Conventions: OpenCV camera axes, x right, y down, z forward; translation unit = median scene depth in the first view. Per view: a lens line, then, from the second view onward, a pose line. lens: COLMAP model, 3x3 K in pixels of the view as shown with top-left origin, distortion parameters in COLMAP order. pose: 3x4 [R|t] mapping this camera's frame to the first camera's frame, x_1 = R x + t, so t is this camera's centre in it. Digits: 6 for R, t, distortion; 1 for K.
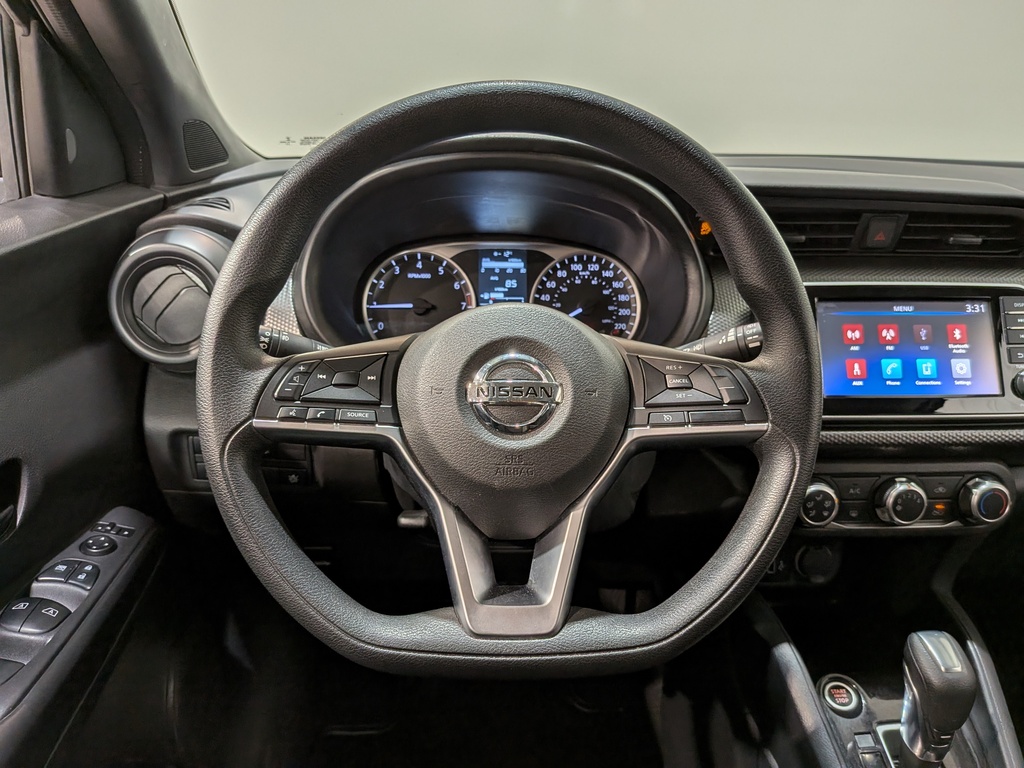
lens RADIAL K [[762.9, 0, 517.4], [0, 762.9, 403.4], [0, 0, 1]] dist [0.084700, -0.174105]
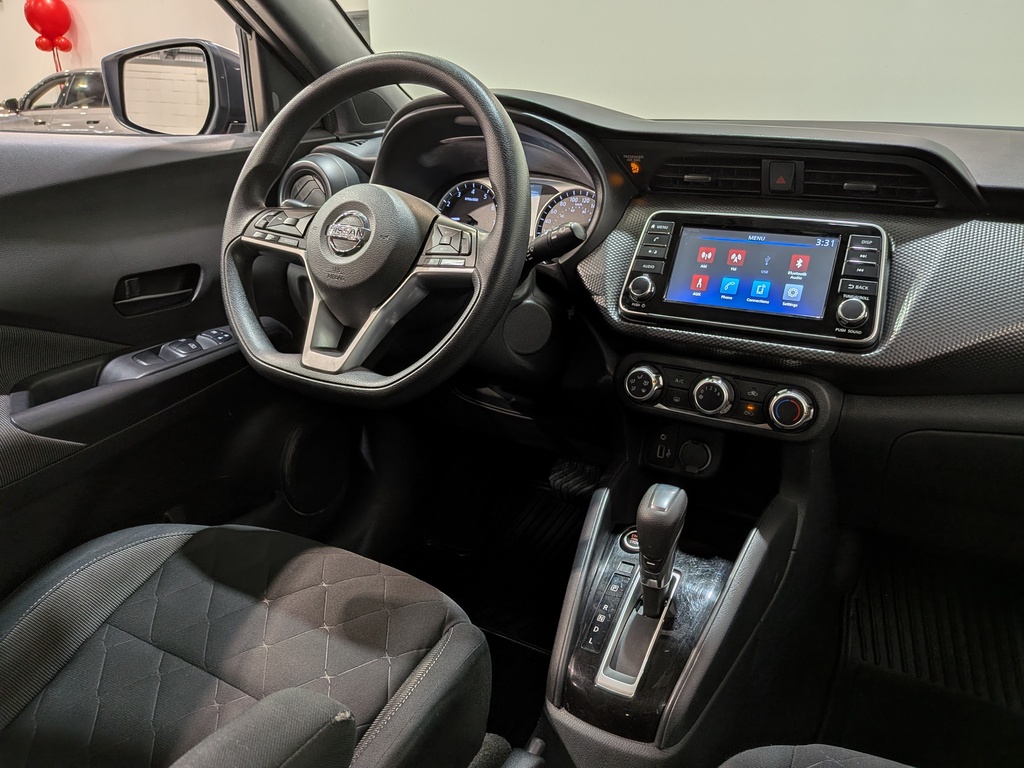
lens RADIAL K [[762.9, 0, 517.4], [0, 762.9, 403.4], [0, 0, 1]] dist [0.084700, -0.174105]
pose [[0.846583, 0.185369, -0.498934, 0.839957], [-0.186871, 0.981236, 0.047479, 0.139891], [0.498374, 0.053041, 0.865338, -0.187624]]
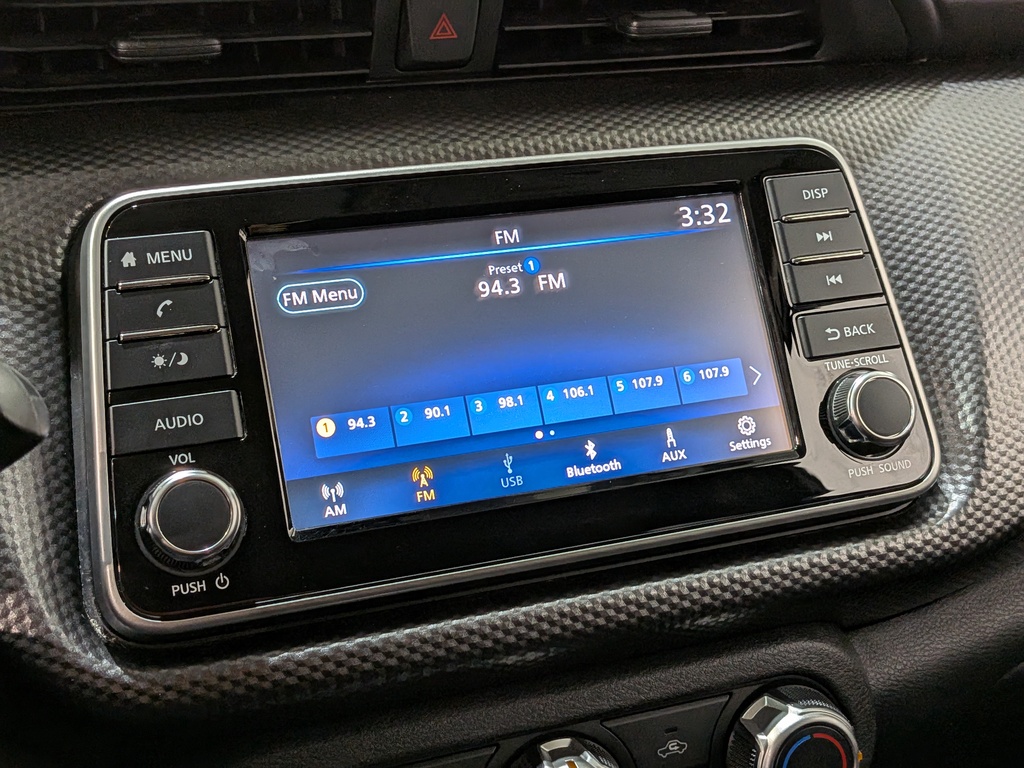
lens RADIAL K [[1536.1, 0, 531.3], [0, 1536.1, 346.5], [0, 0, 1]] dist [0.038953, -0.037639]
pose [[0.943049, -0.112308, 0.313122, 0.298296], [0.121272, 0.992576, -0.009235, -0.068015], [-0.309760, 0.046682, 0.949668, 0.361298]]
